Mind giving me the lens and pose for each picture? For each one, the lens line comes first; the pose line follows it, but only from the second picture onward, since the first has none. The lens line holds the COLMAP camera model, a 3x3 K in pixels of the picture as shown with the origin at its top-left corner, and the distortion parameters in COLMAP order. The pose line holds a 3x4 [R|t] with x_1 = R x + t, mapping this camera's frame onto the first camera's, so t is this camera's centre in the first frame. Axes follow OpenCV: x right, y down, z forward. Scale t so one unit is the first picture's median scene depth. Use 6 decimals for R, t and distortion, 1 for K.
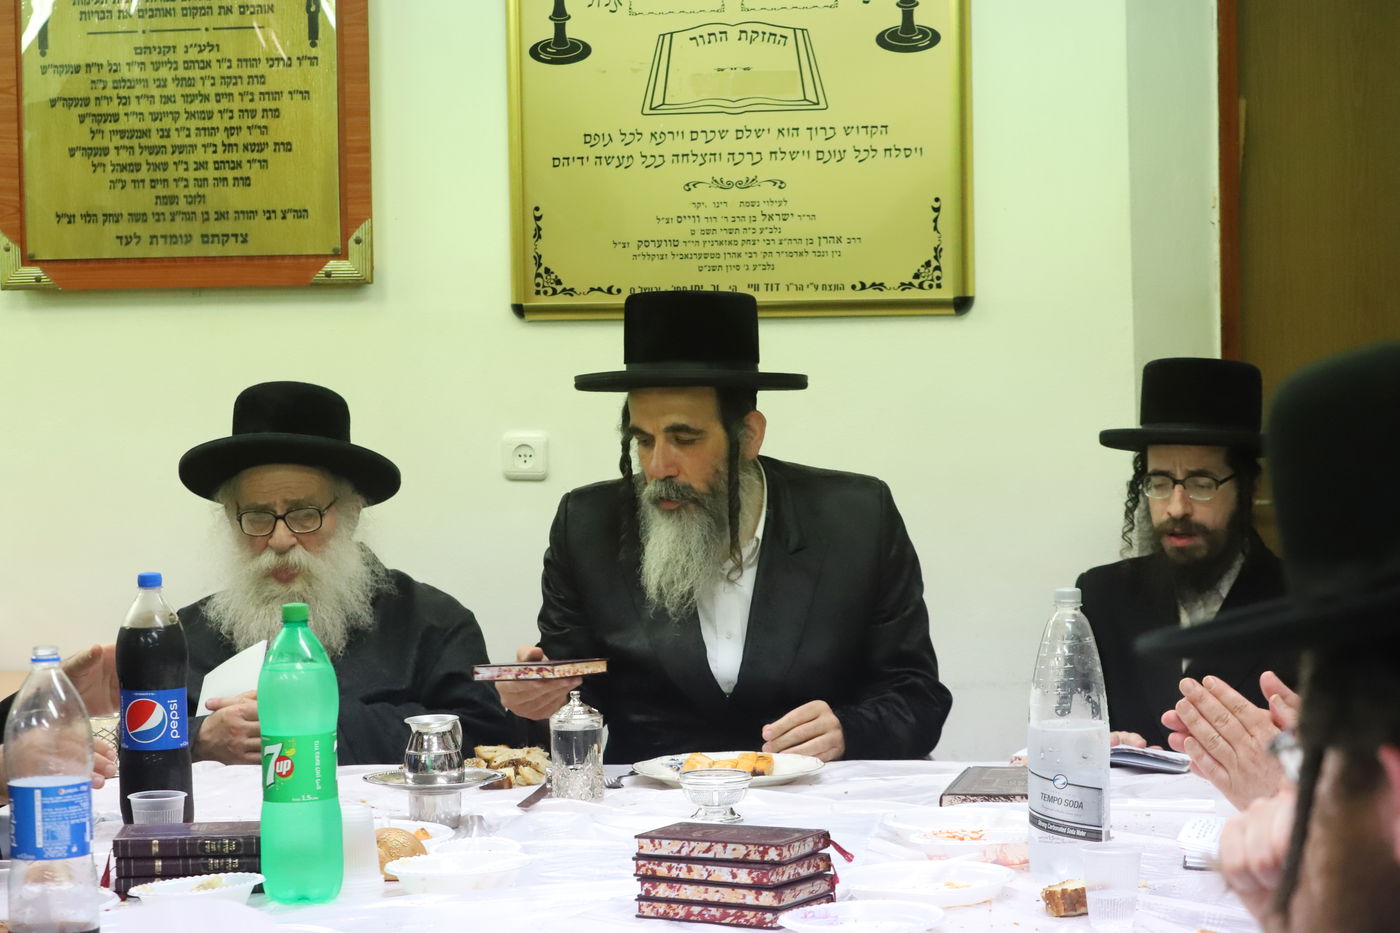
lens RADIAL K [[3861.6, 0, 696.0], [0, 3861.6, 468.9], [0, 0, 1]] dist [-0.047571, 0.752992]
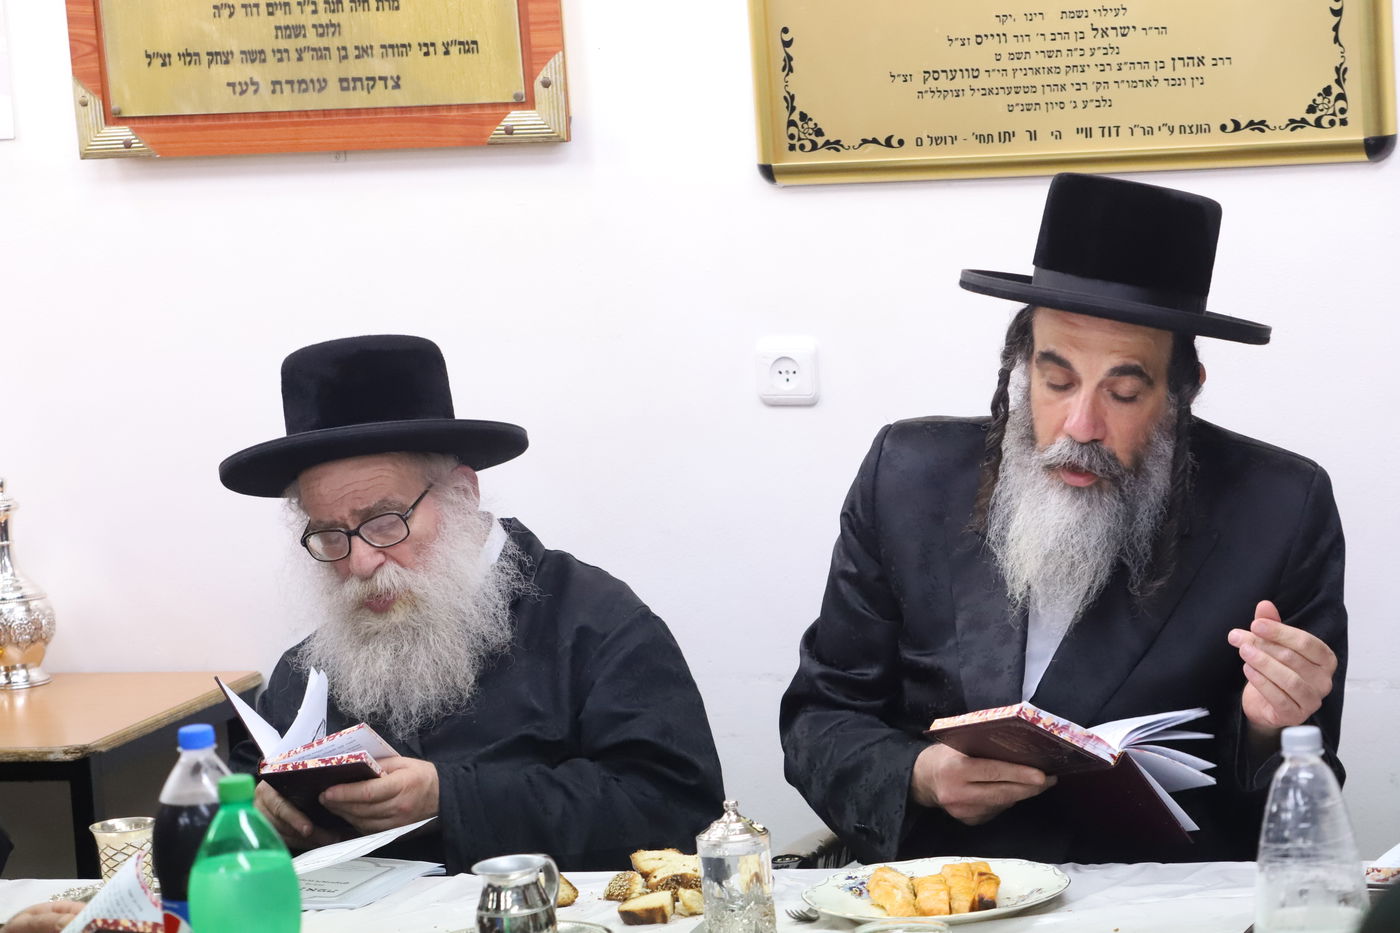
lens RADIAL K [[5278.6, 0, 700.8], [0, 5278.6, 471.6], [0, 0, 1]] dist [0.645504, 0.316568]
pose [[0.987072, -0.032202, -0.157008, 0.096619], [0.045570, 0.995565, 0.082302, -0.068481], [0.153661, -0.088393, 0.984162, 0.021206]]
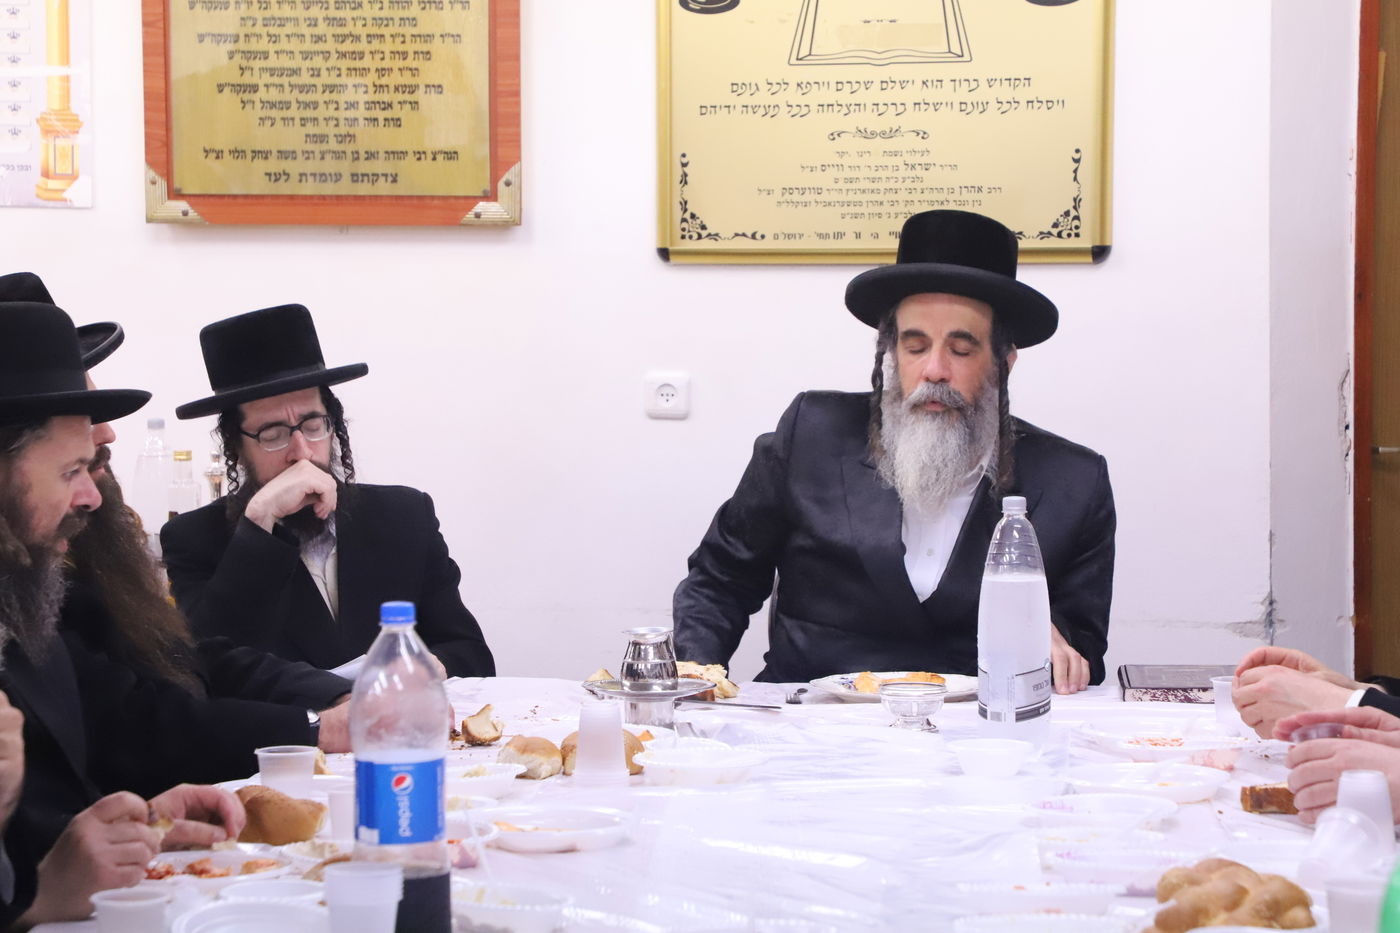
lens RADIAL K [[4101.7, 0, 702.2], [0, 4101.7, 461.7], [0, 0, 1]] dist [0.760687, 0.202700]
pose [[0.999616, 0.015249, 0.023152, -0.061366], [-0.015351, 0.999873, 0.004197, 0.010005], [-0.023085, -0.004551, 0.999723, -0.103887]]
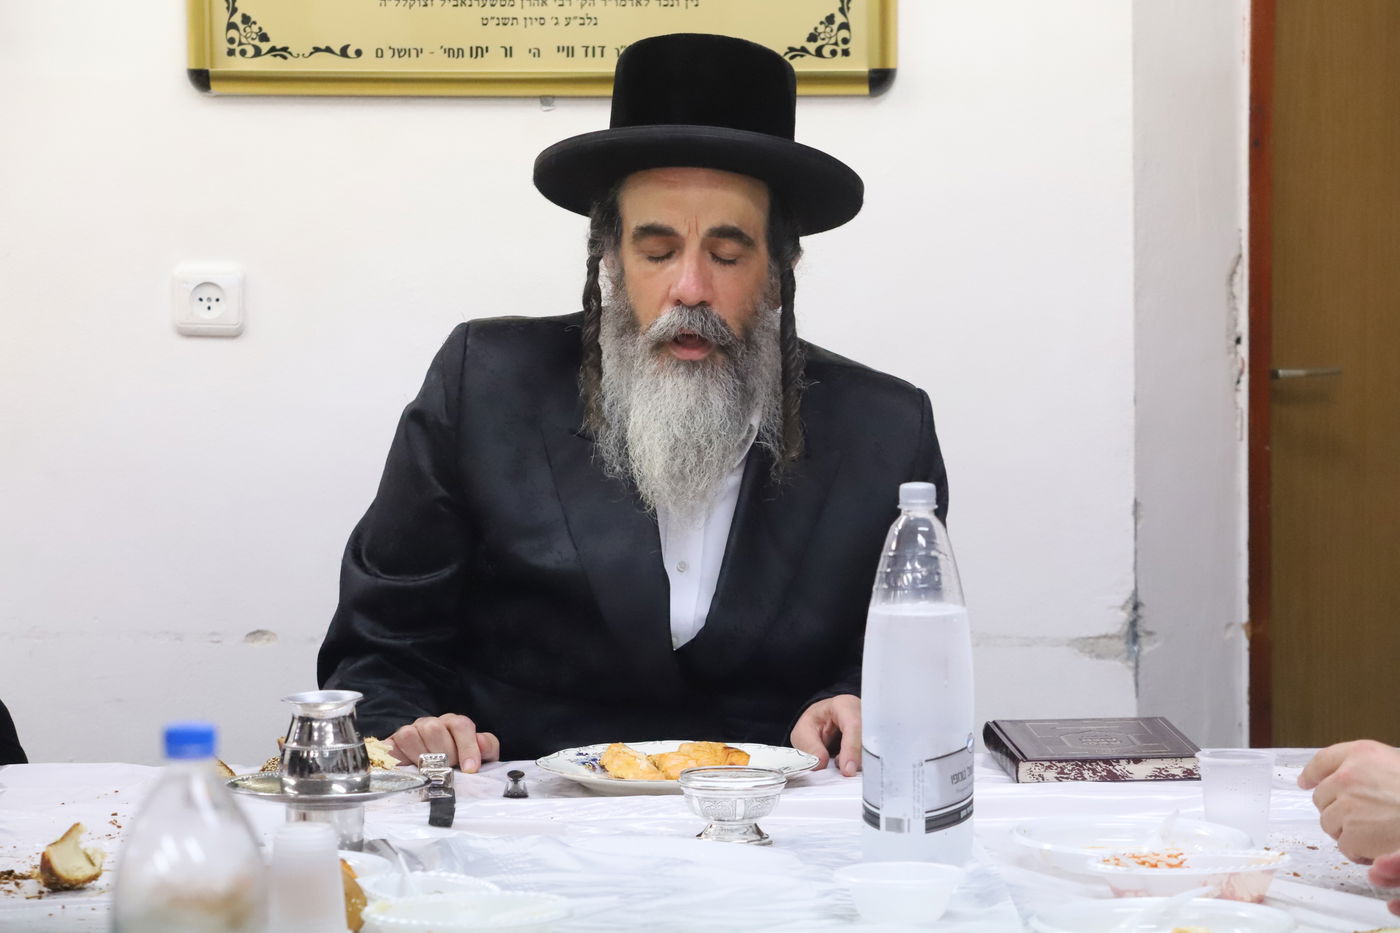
lens RADIAL K [[5939.5, 0, 698.9], [0, 5939.5, 496.9], [0, 0, 1]] dist [0.911539, 0.931188]
pose [[0.985990, -0.000702, 0.166804, -0.135619], [-0.004894, 0.999439, 0.033134, -0.004060], [-0.166733, -0.033486, 0.985433, -0.031039]]
